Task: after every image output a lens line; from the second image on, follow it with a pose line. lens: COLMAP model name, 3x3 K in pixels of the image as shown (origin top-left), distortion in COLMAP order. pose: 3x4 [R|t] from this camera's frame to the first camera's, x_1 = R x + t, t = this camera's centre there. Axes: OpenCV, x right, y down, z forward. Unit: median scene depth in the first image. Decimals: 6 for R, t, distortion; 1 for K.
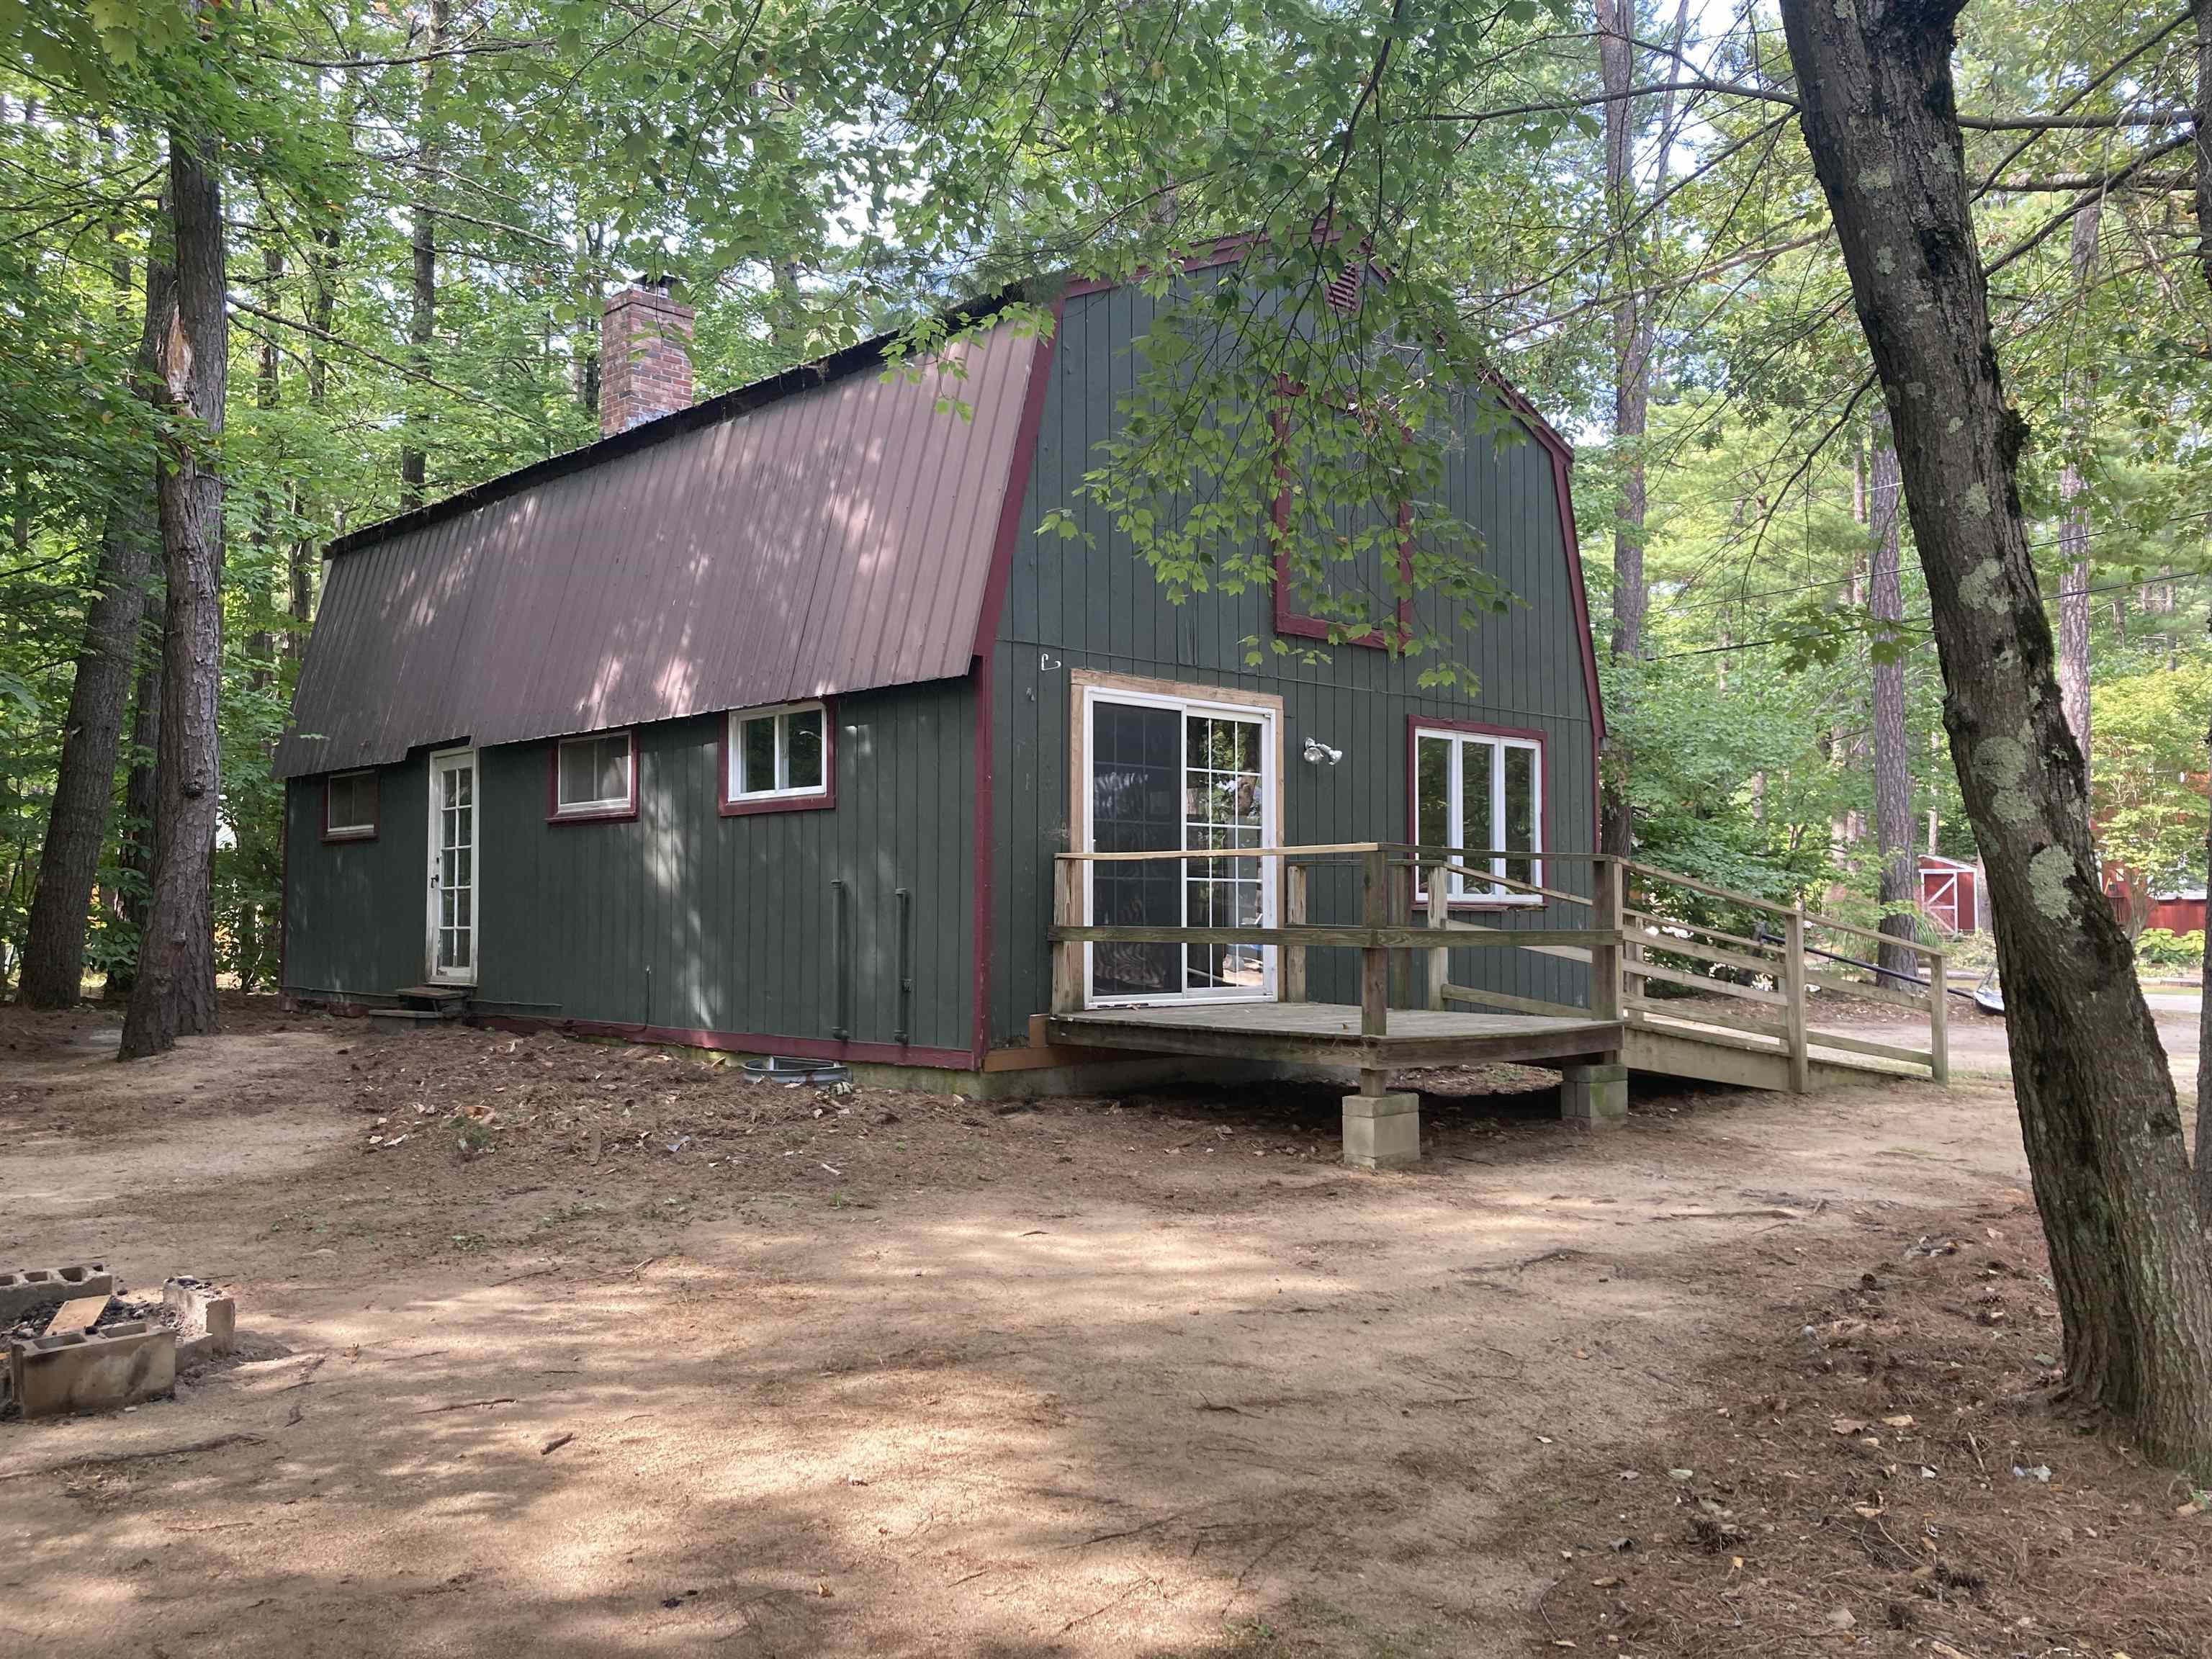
lens RADIAL K [[1791.9, 0, 1106.0], [0, 1791.9, 829.5], [0, 0, 1]] dist [0.071318, -0.004231]
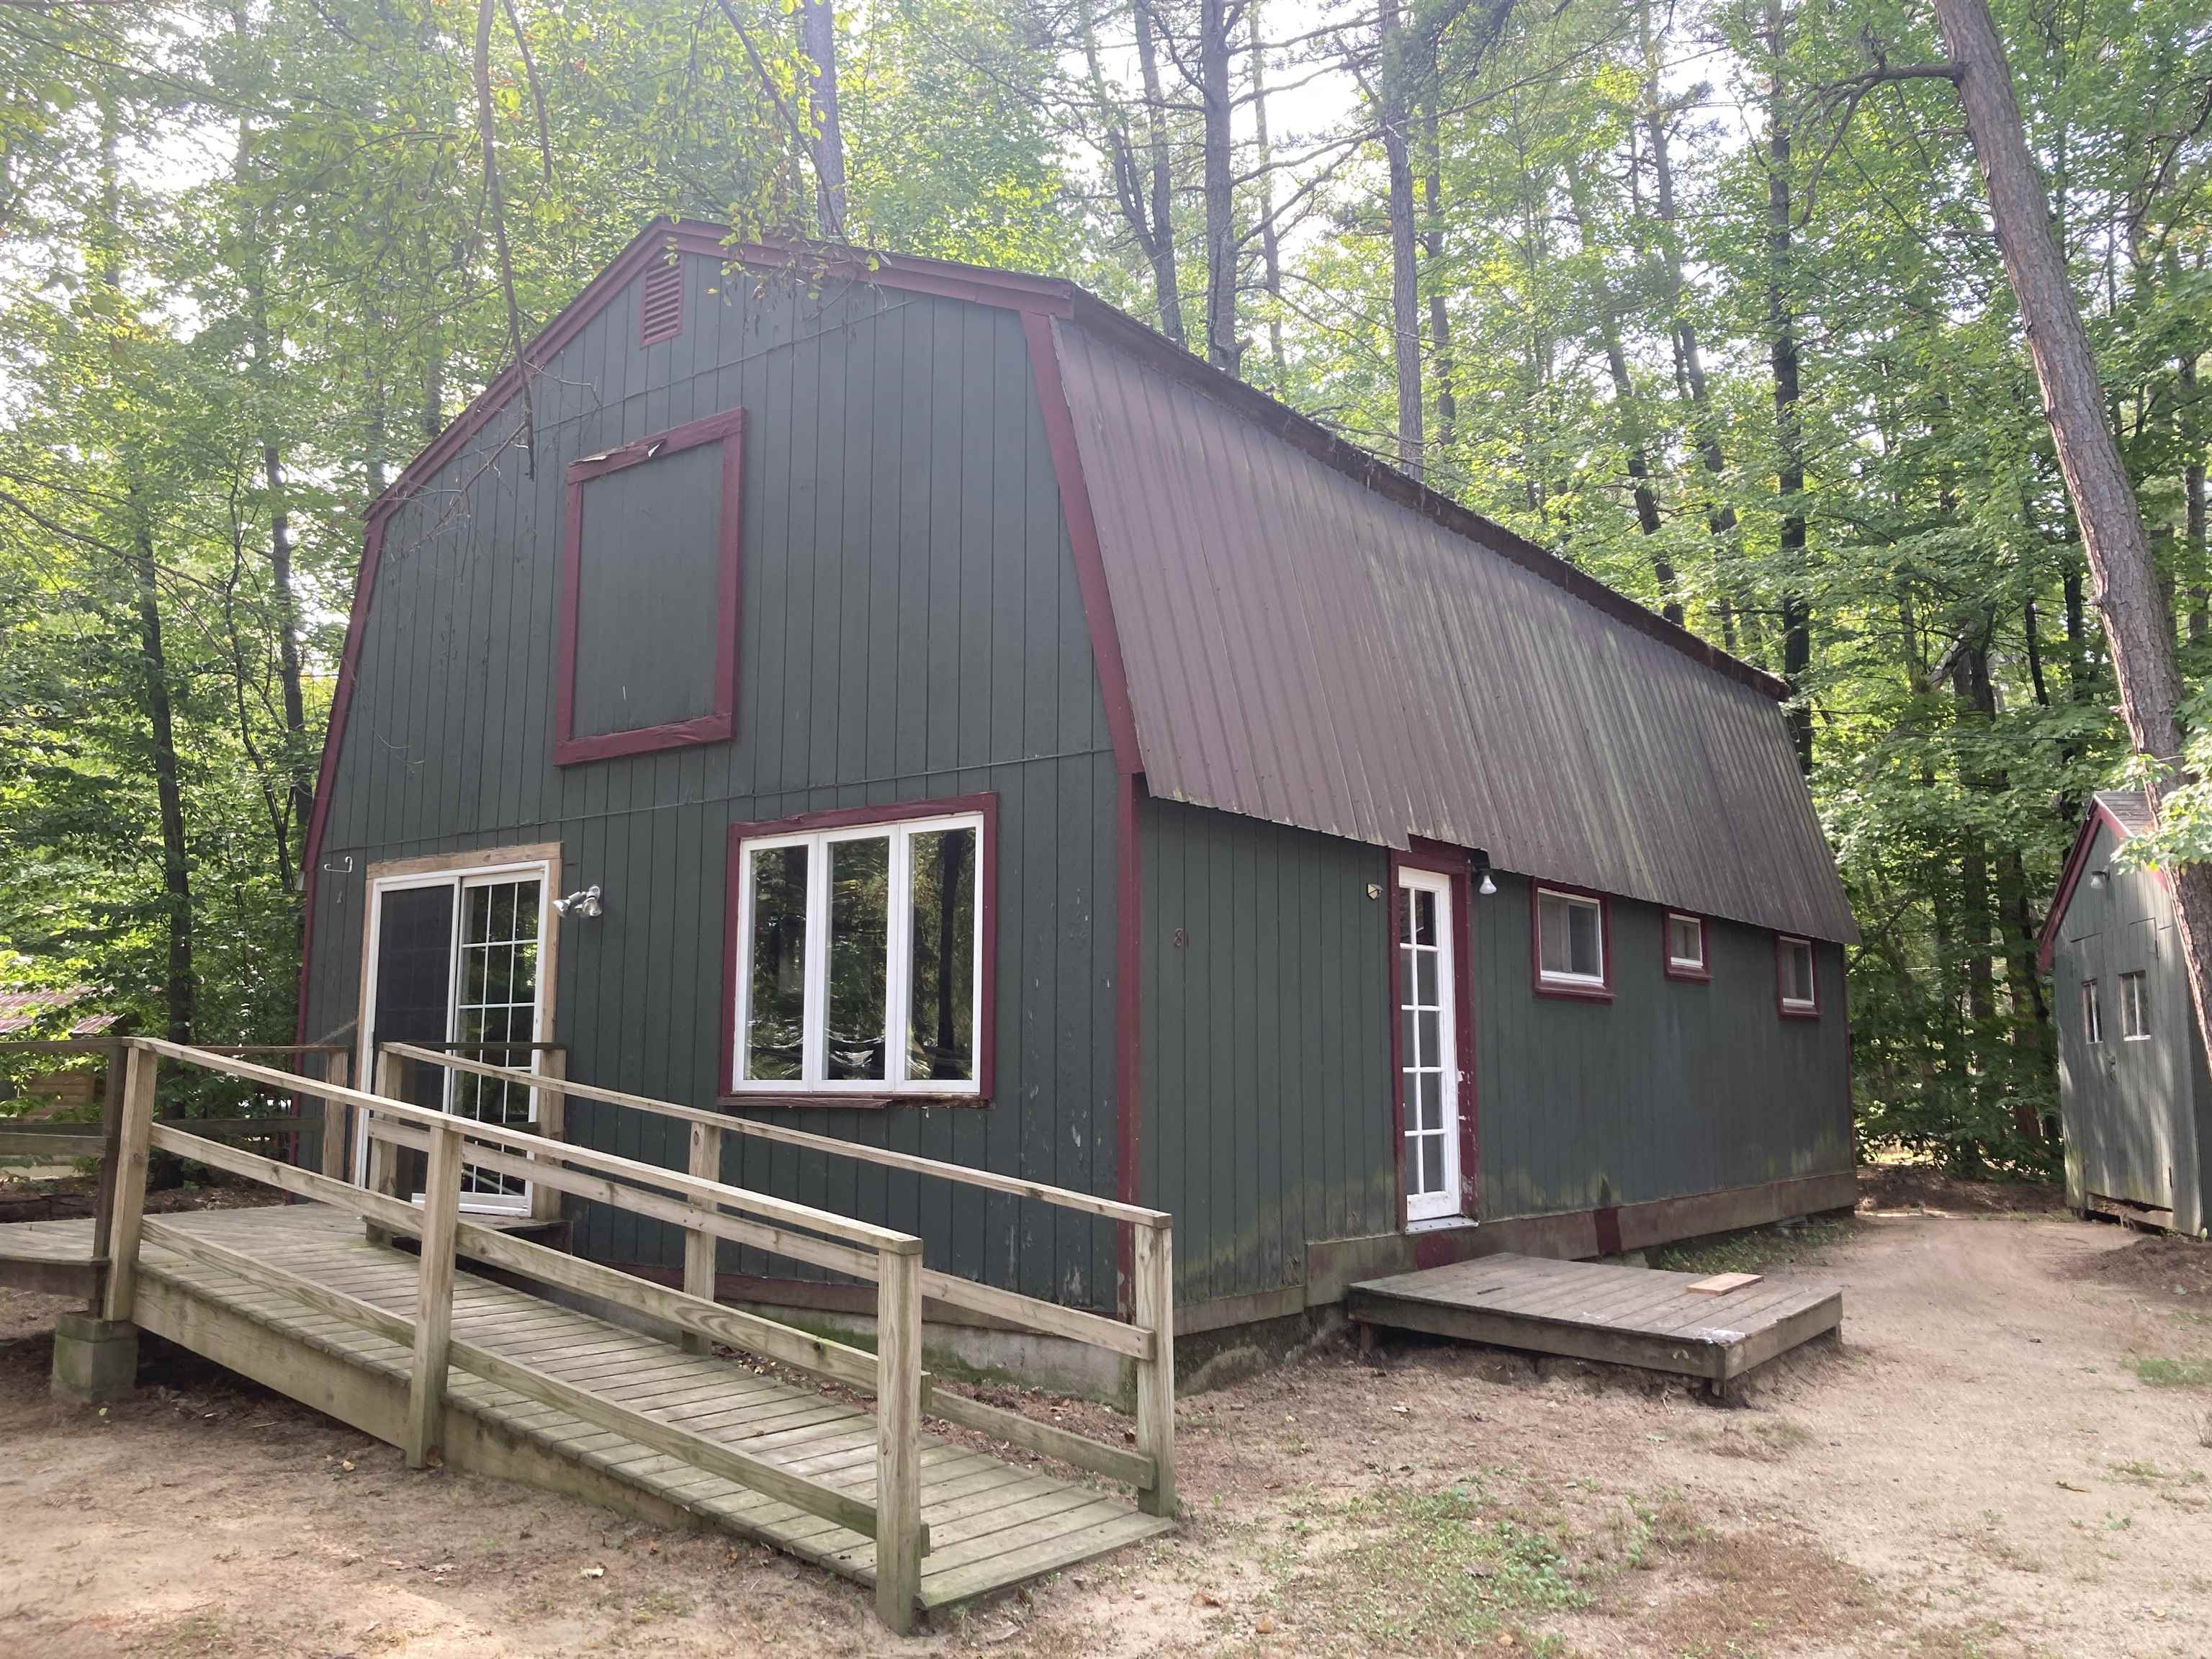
lens RADIAL K [[1848.0, 0, 1100.9], [0, 1848.0, 805.1], [0, 0, 1]] dist [0.073514, -0.127380]
pose [[0.139884, -0.142032, -0.979928, 1.080604], [0.043706, 0.989580, -0.137192, 0.041633], [0.989203, -0.023638, 0.144634, 1.243495]]
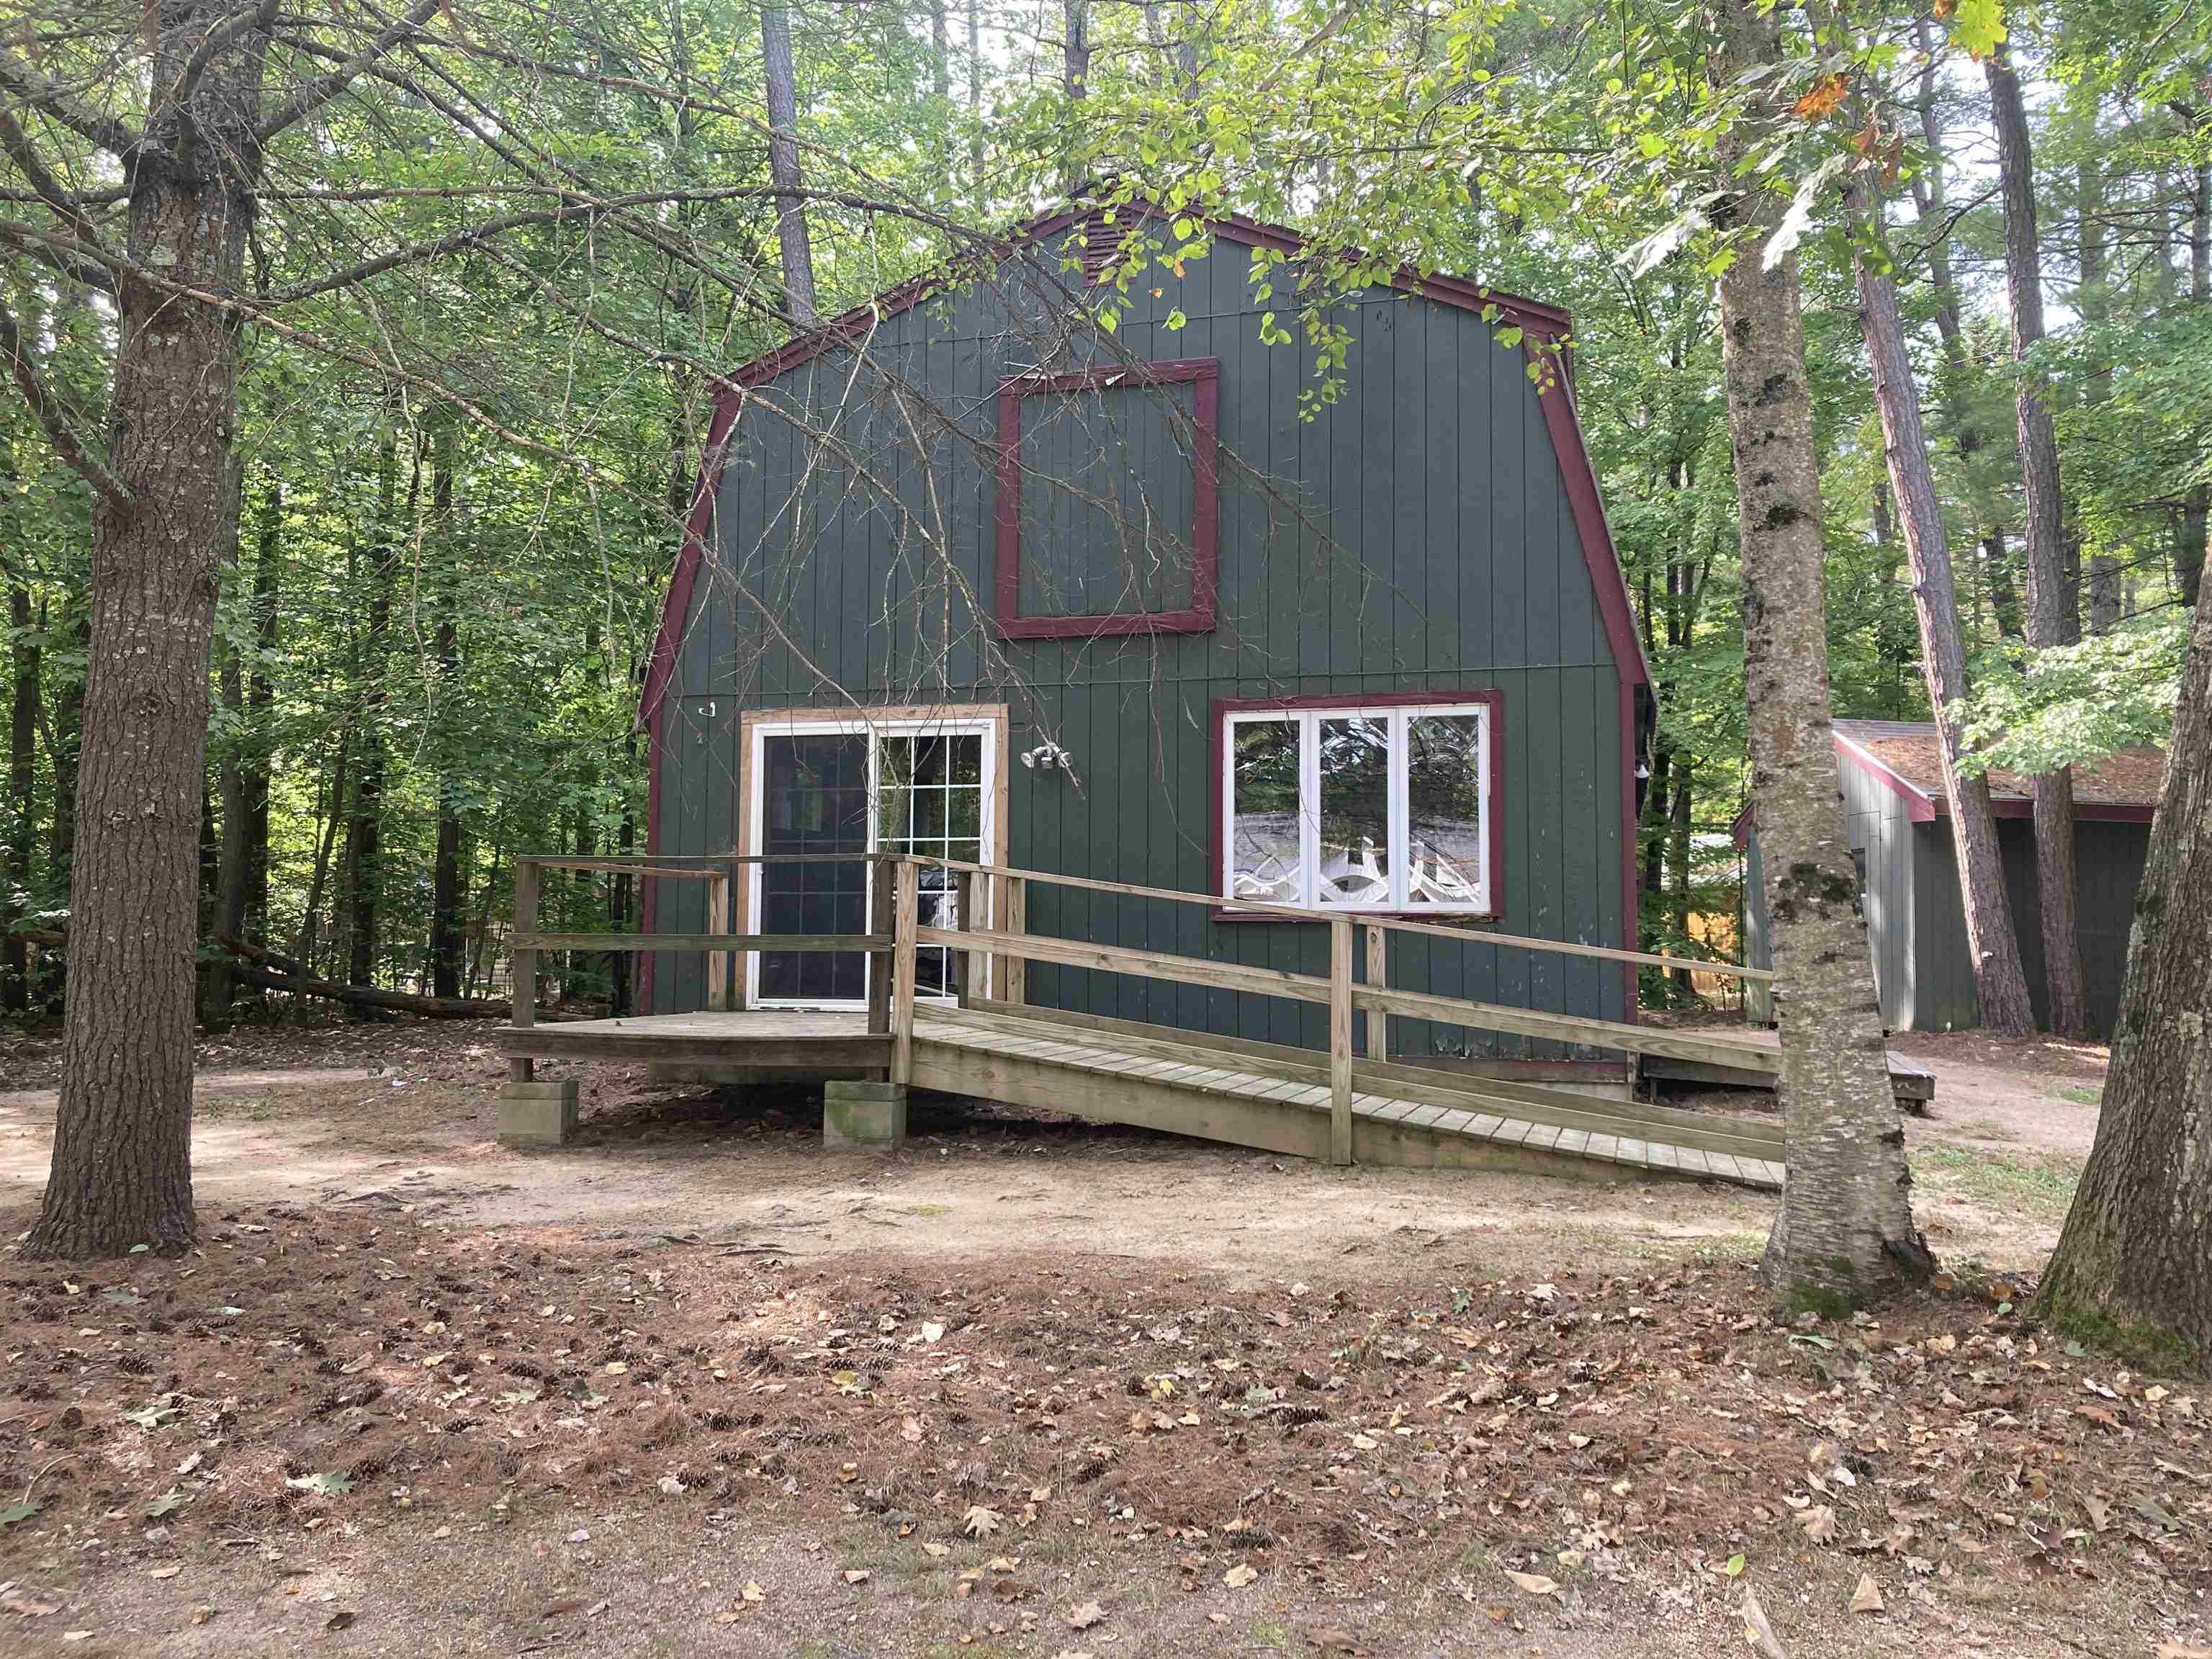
lens RADIAL K [[1802.3, 0, 1106.0], [0, 1802.3, 829.5], [0, 0, 1]] dist [0.081323, -0.105897]
pose [[0.478814, -0.054156, -0.876244, 1.093443], [0.030610, 0.998519, -0.044986, 0.045172], [0.877382, -0.005282, 0.479763, 0.634554]]
